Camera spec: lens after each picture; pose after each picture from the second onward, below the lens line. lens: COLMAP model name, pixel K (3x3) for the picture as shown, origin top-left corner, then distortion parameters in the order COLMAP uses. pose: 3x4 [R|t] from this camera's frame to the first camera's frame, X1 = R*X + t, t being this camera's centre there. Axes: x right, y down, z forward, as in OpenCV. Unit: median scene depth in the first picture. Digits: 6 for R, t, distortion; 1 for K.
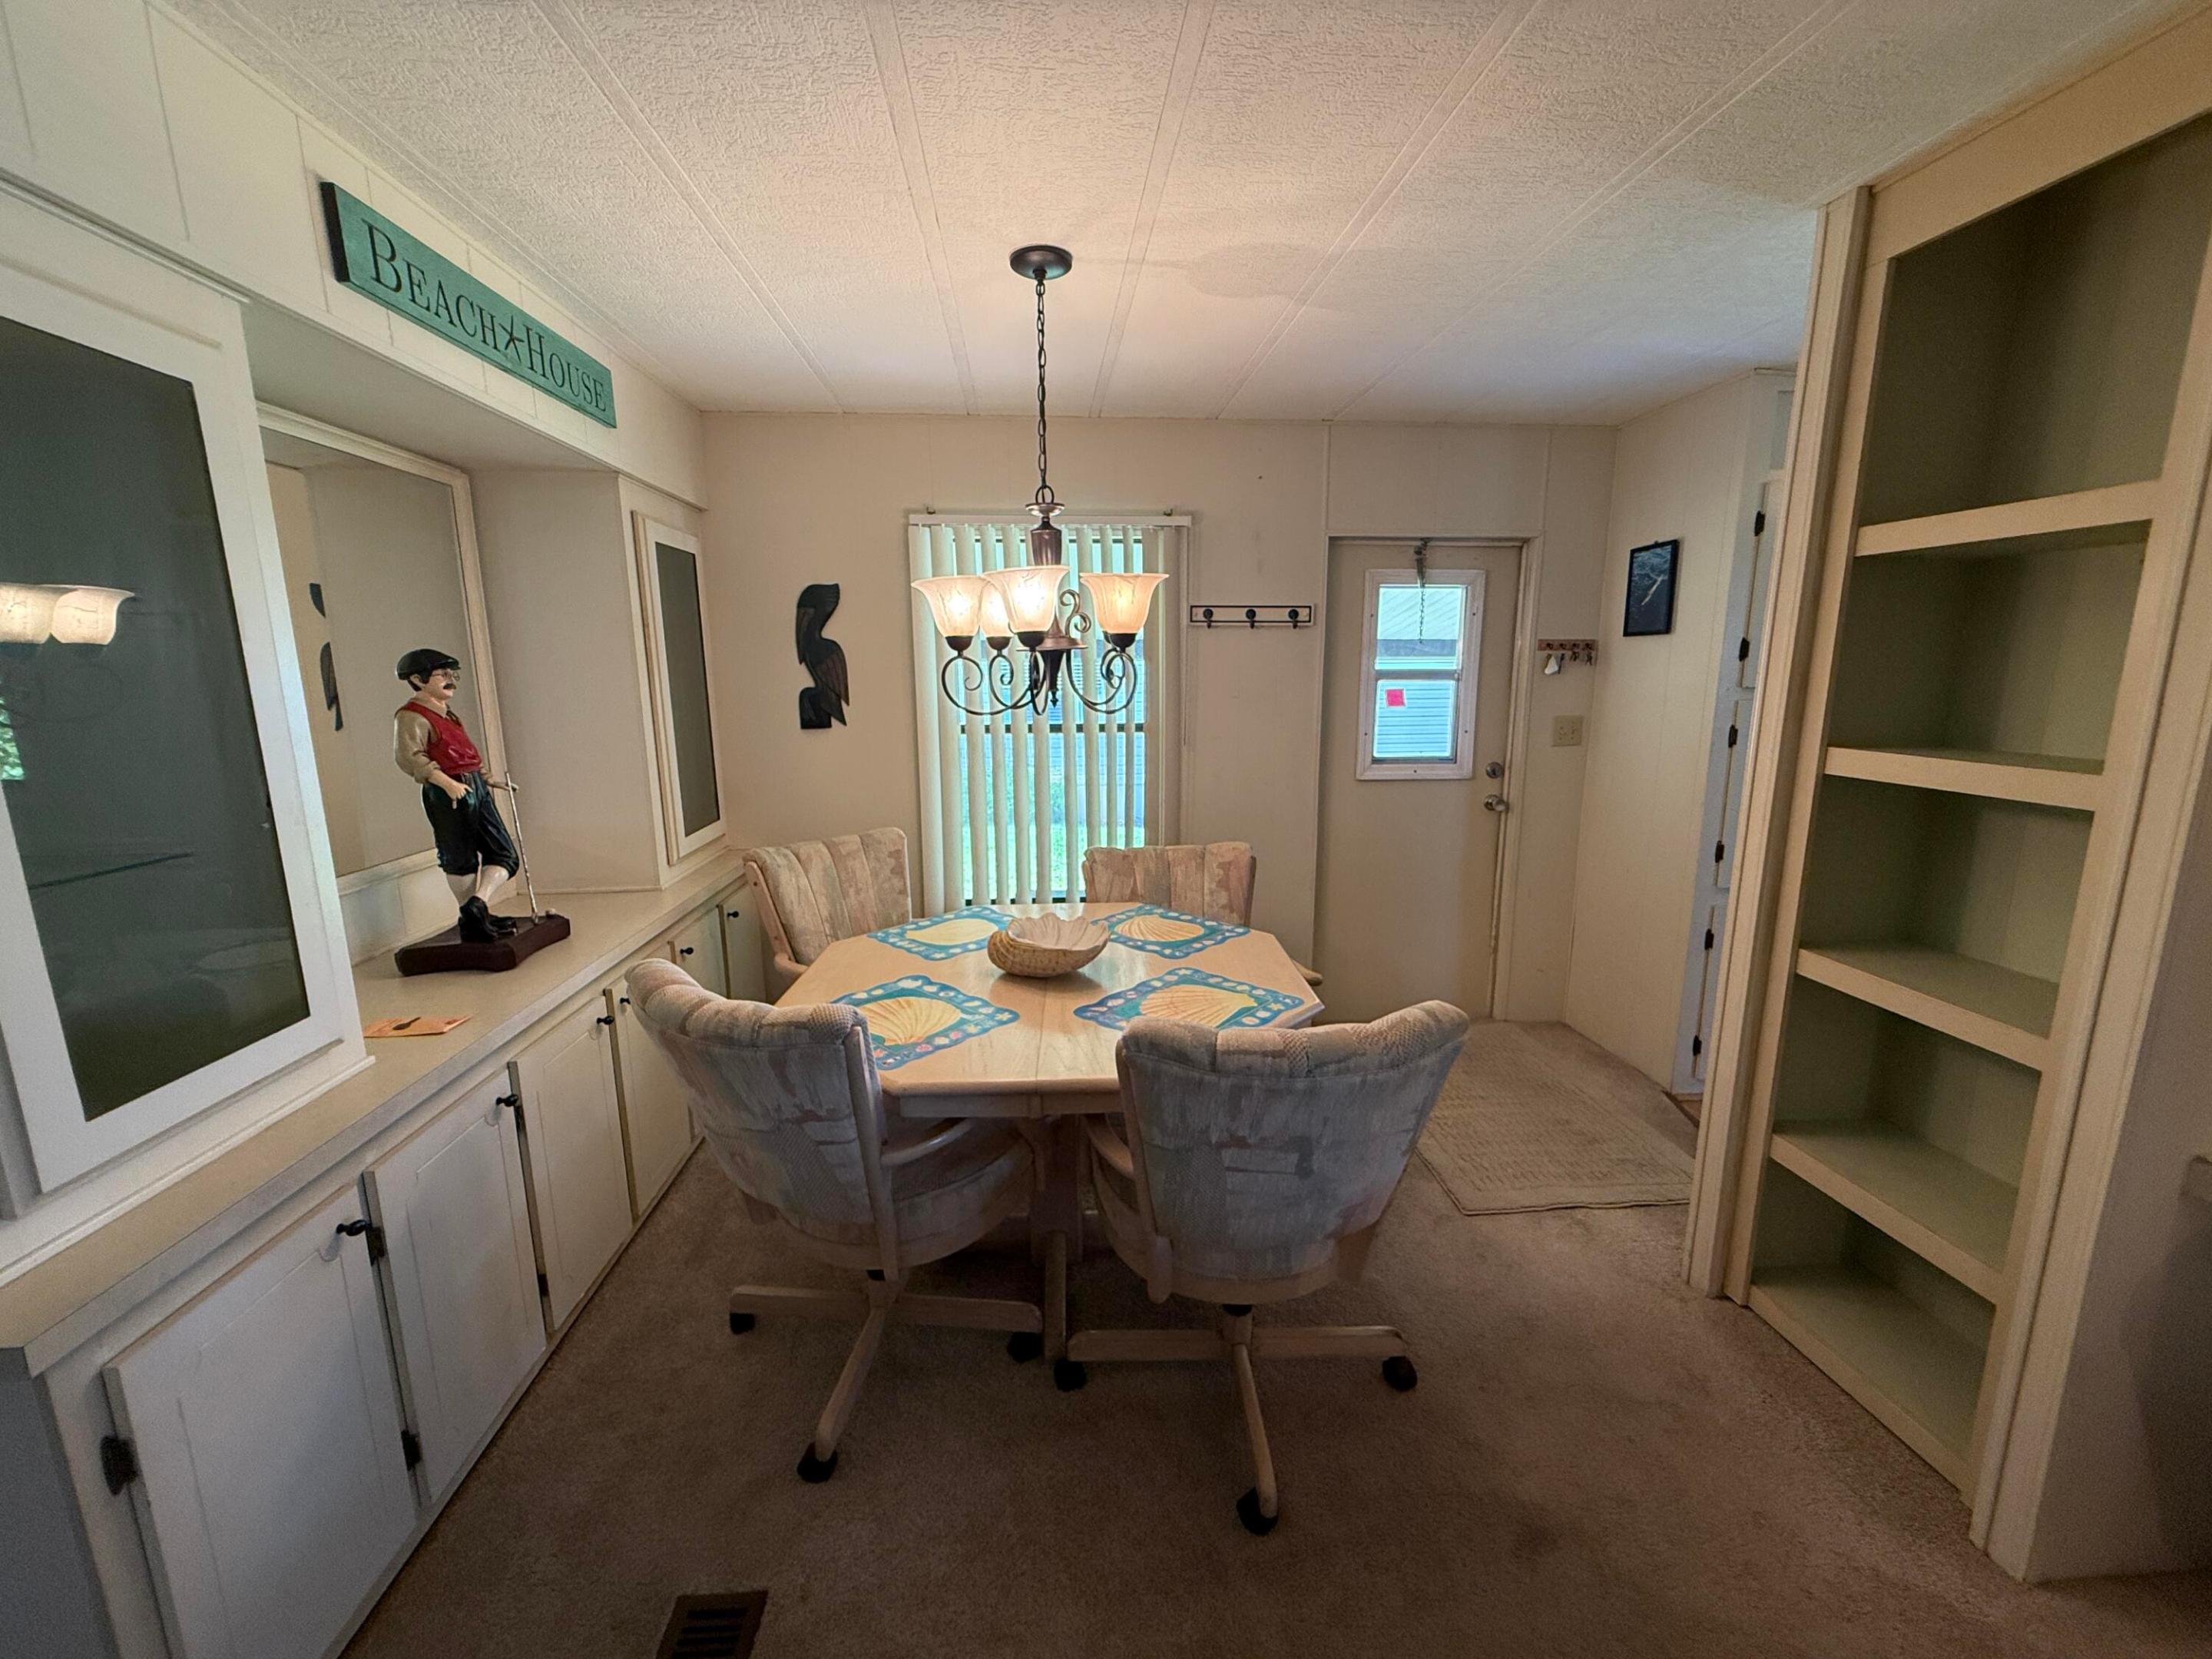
lens RADIAL K [[882.1, 0, 1103.9], [0, 882.1, 831.9], [0, 0, 1]] dist [-0.000287, 0.000302]
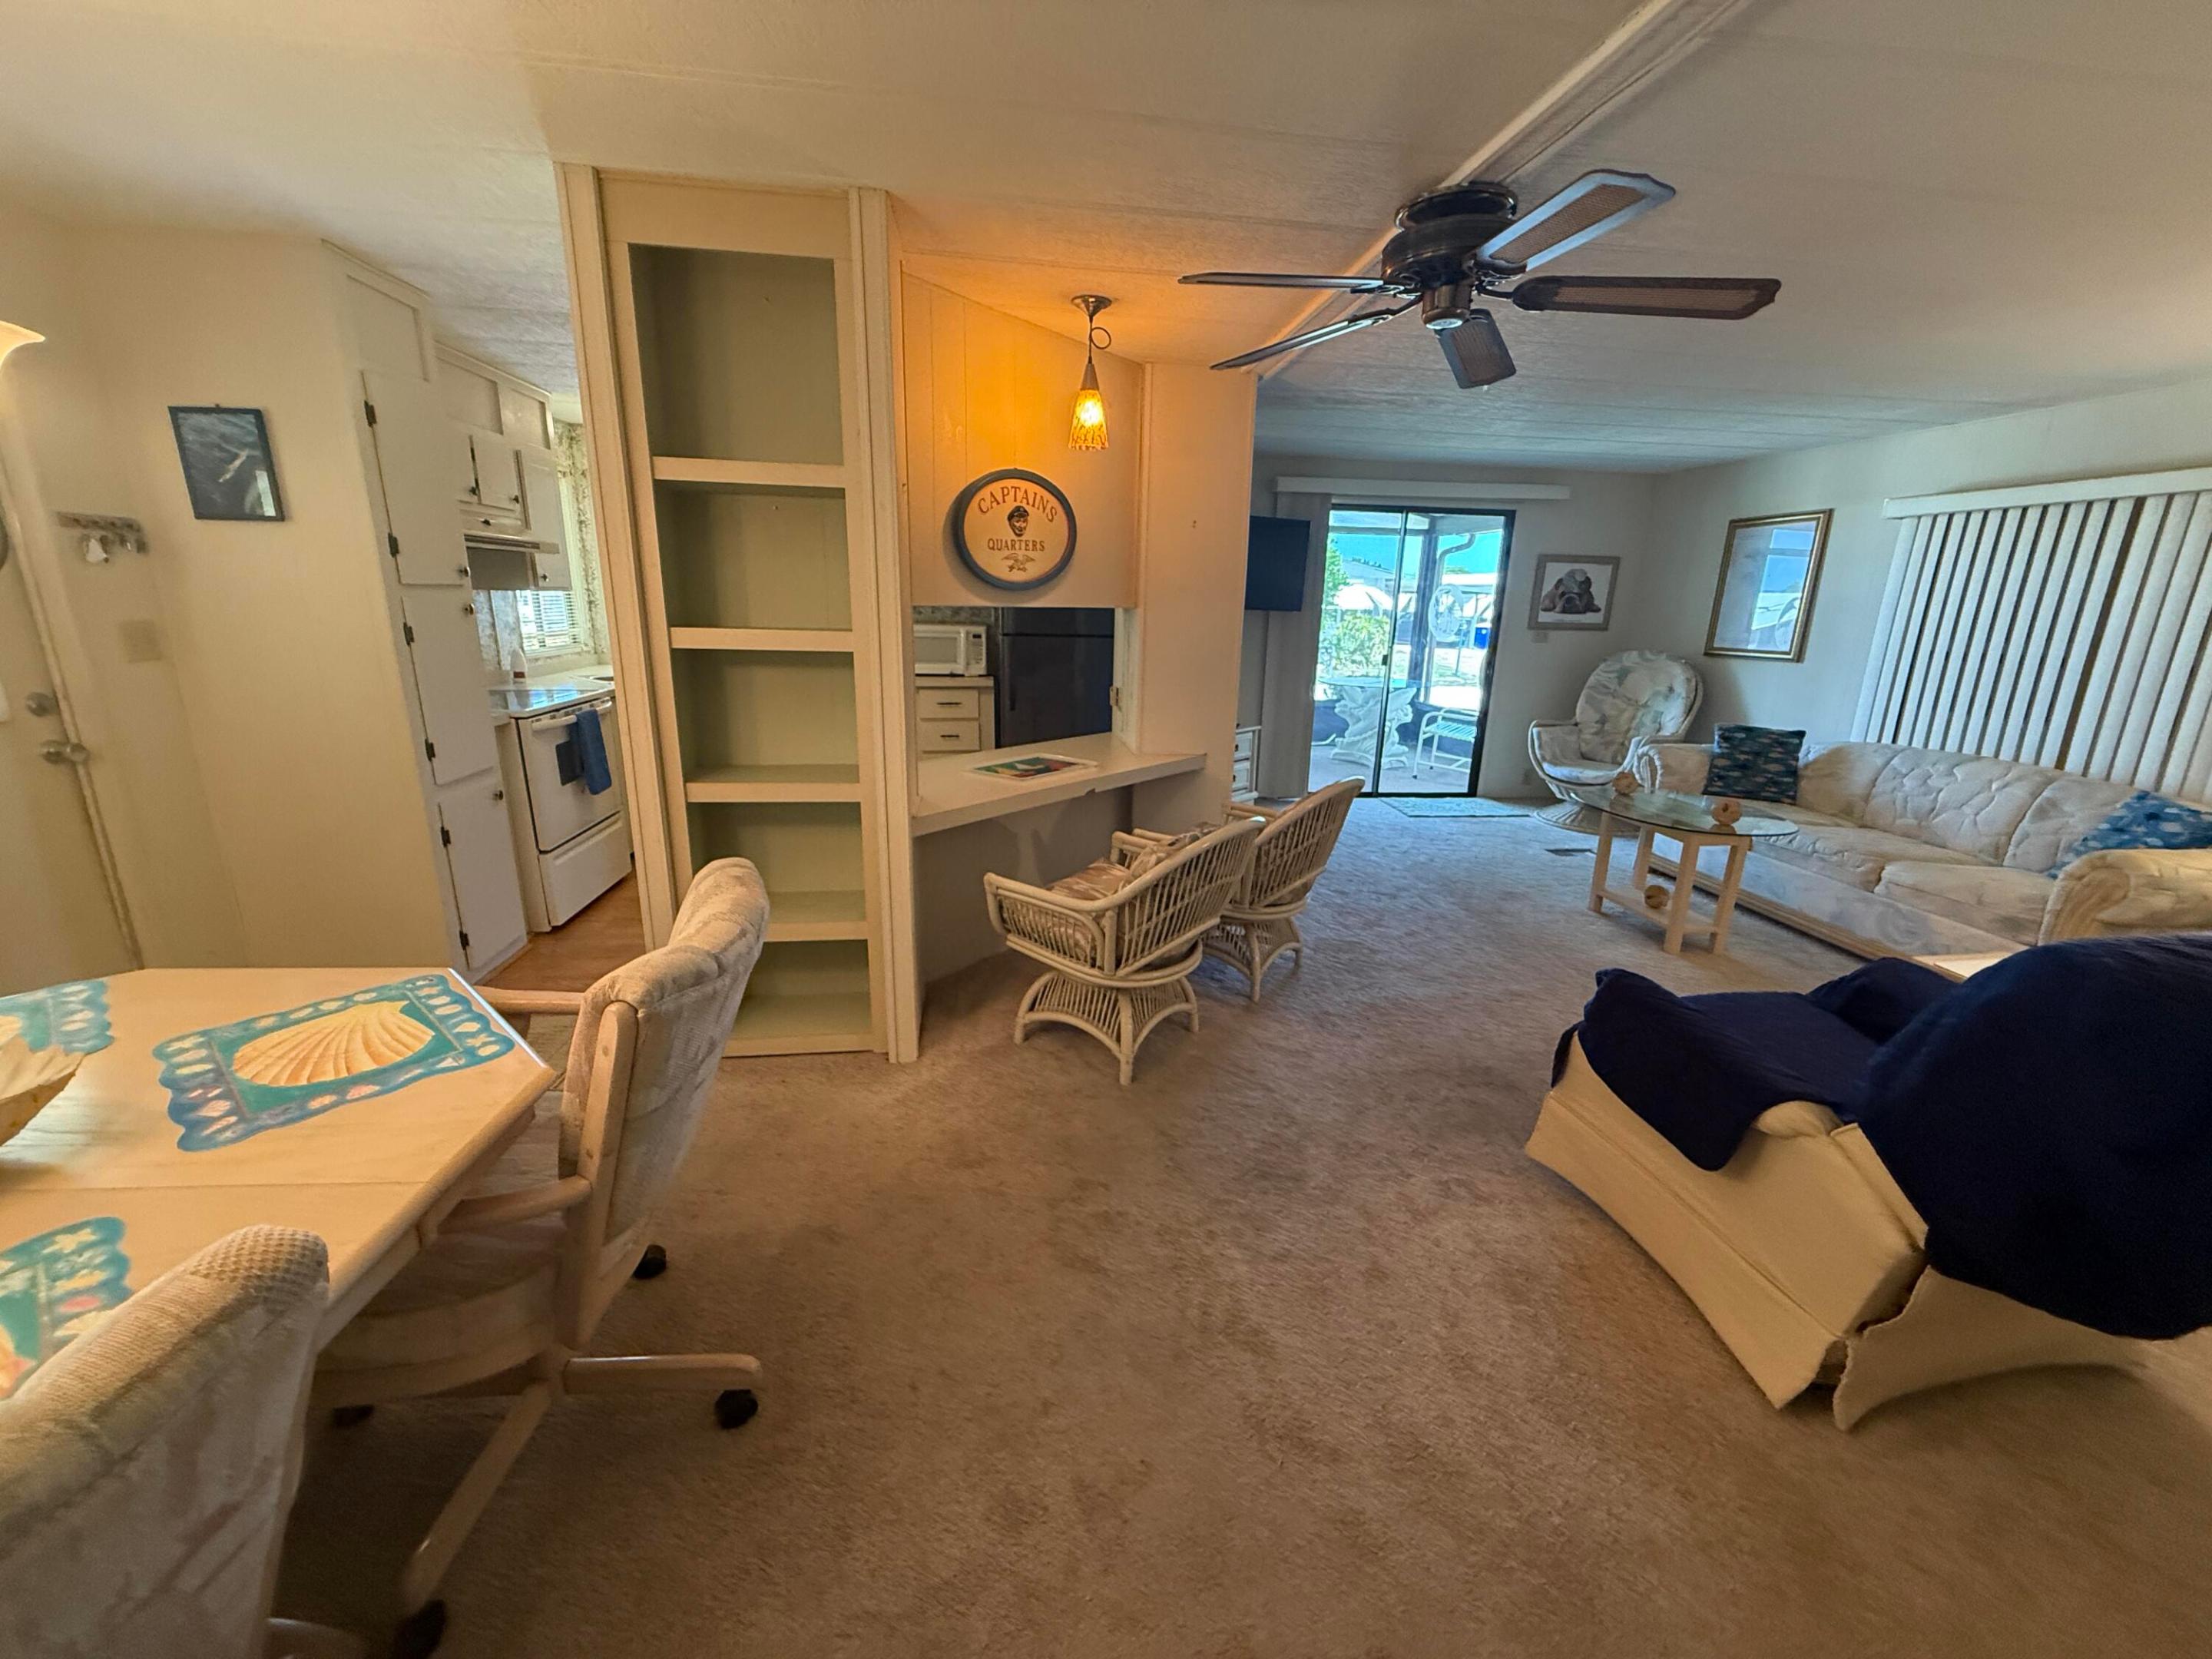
lens RADIAL K [[882.1, 0, 1103.9], [0, 882.1, 831.9], [0, 0, 1]] dist [-0.000287, 0.000302]
pose [[-0.047716, -0.252366, 0.966455, -0.487321], [0.160022, 0.953128, 0.256787, -0.033798], [-0.985959, 0.166907, -0.005096, 0.359154]]
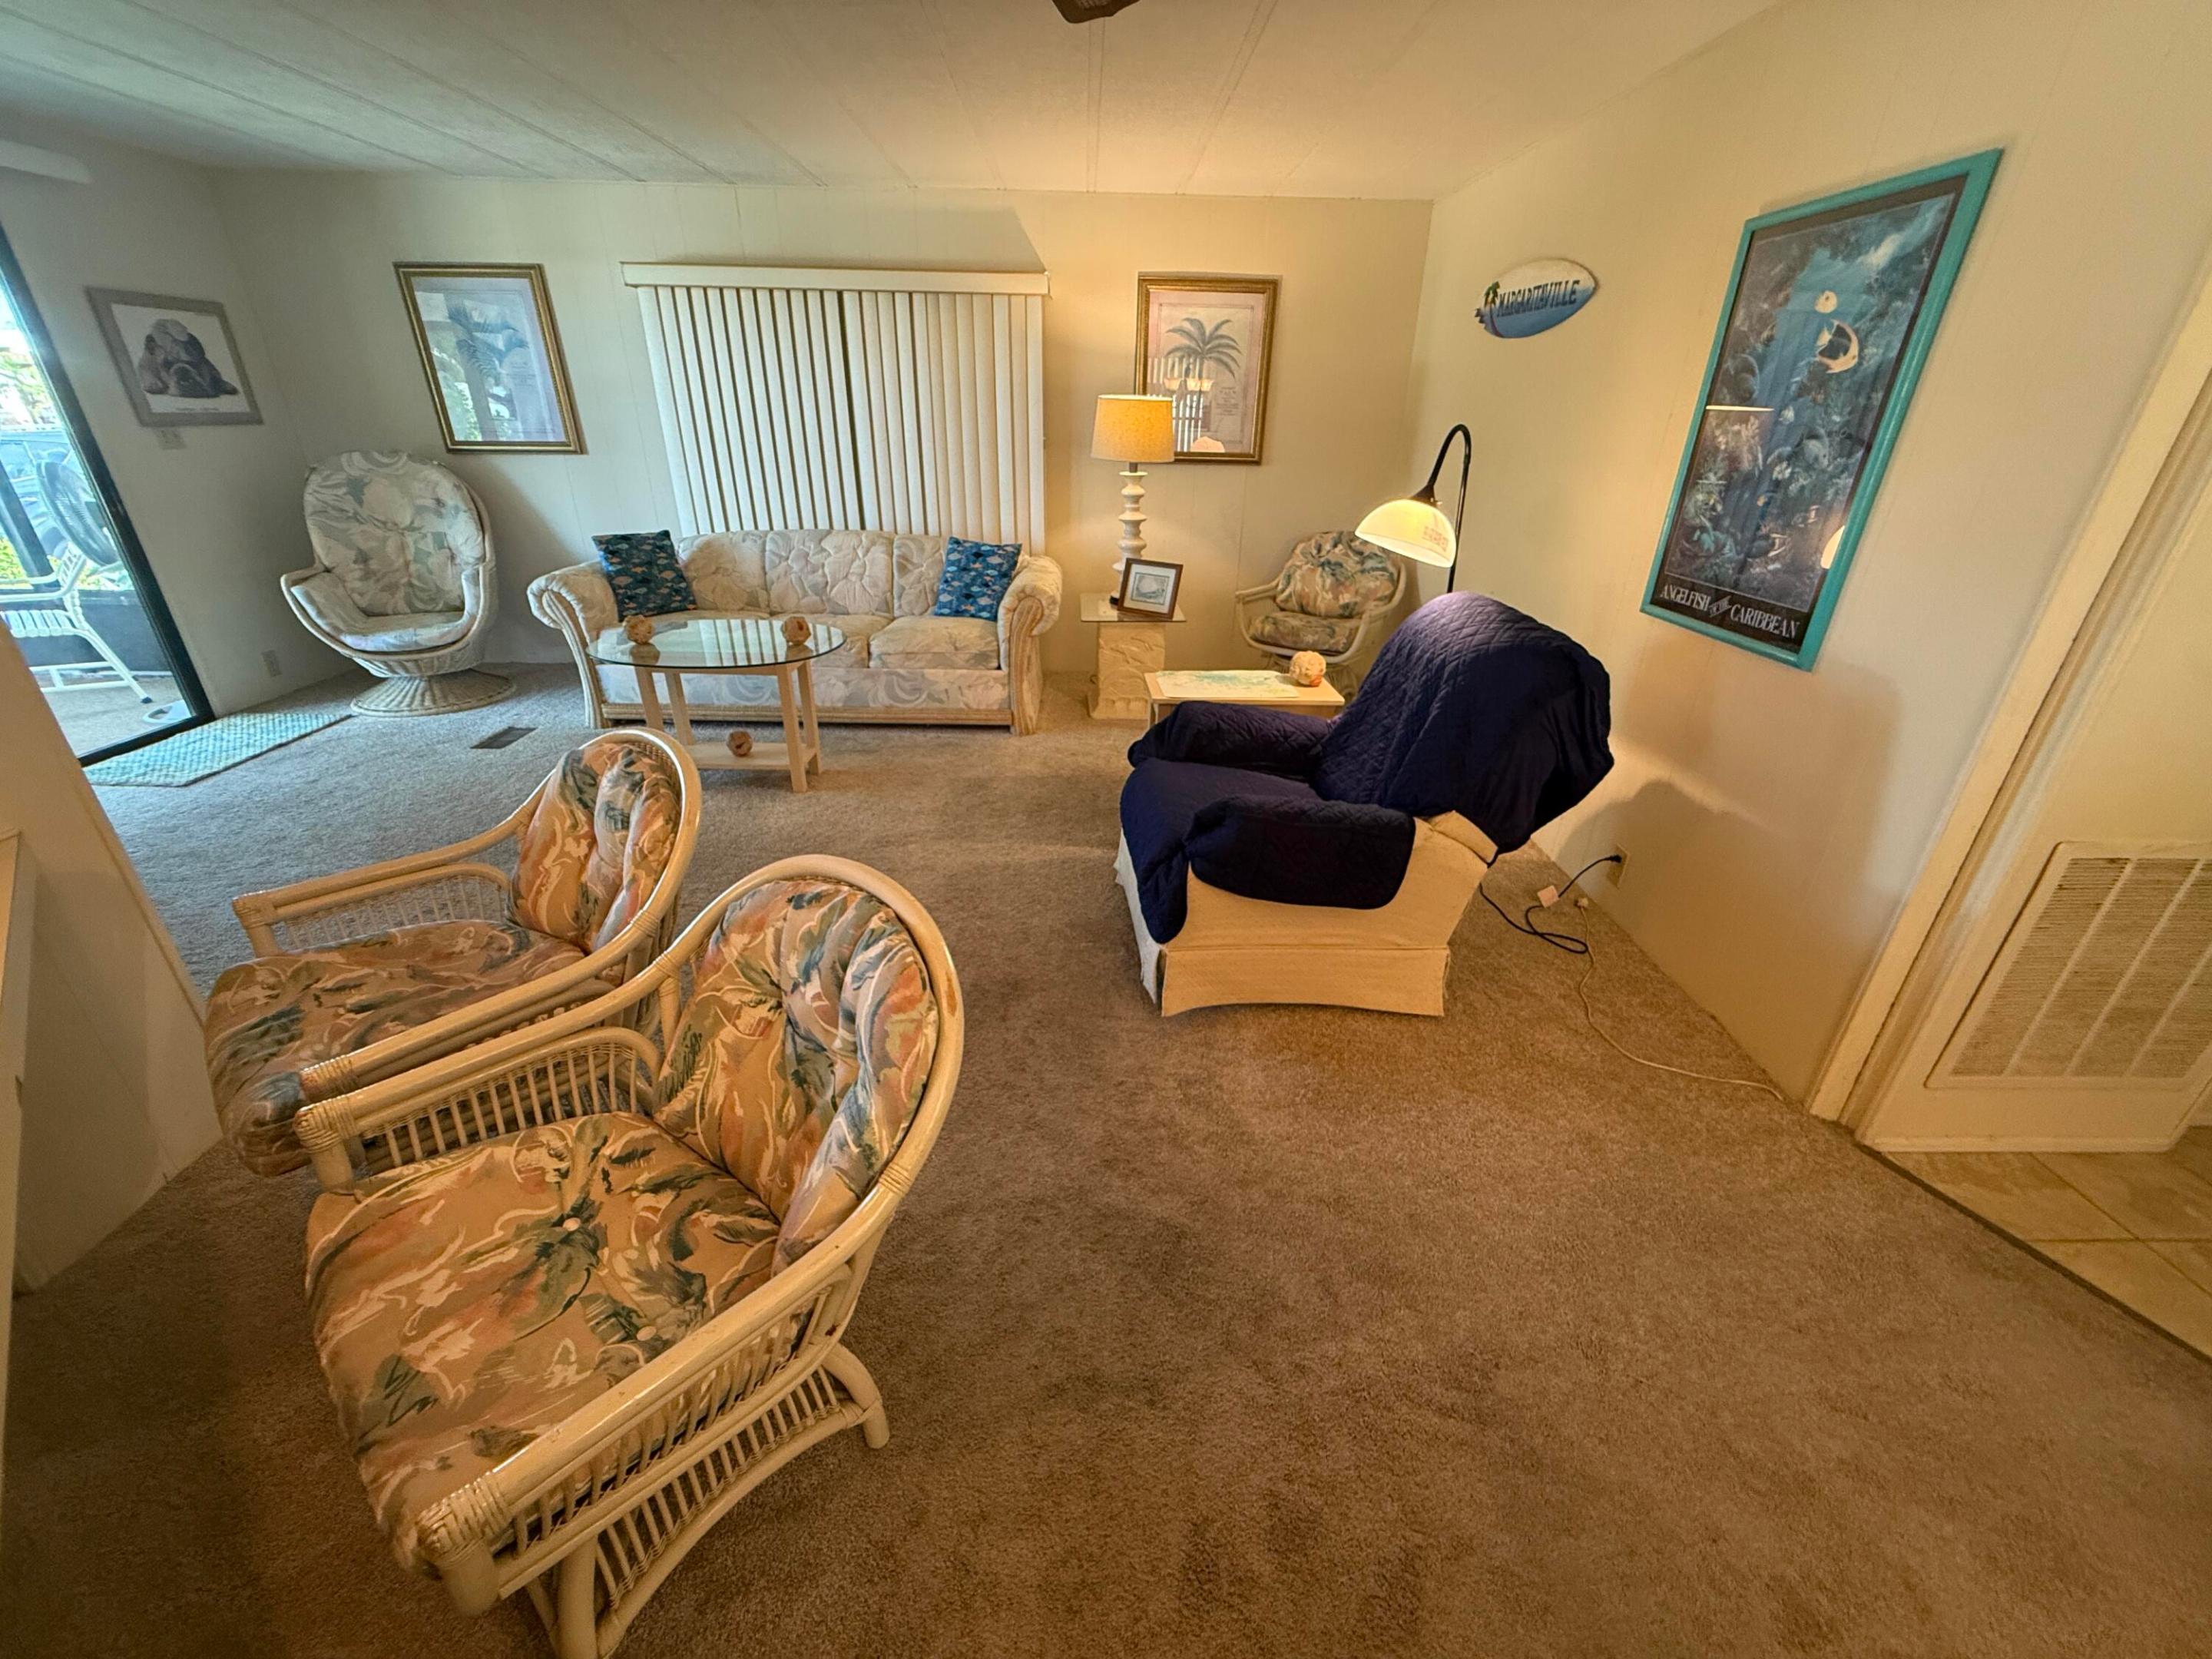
lens RADIAL K [[882.1, 0, 1103.9], [0, 882.1, 831.9], [0, 0, 1]] dist [-0.000287, 0.000302]
pose [[-0.998258, -0.036500, 0.046355, 0.486366], [-0.001925, 0.805402, 0.592725, -0.096025], [-0.058969, 0.591603, -0.804070, 0.633059]]
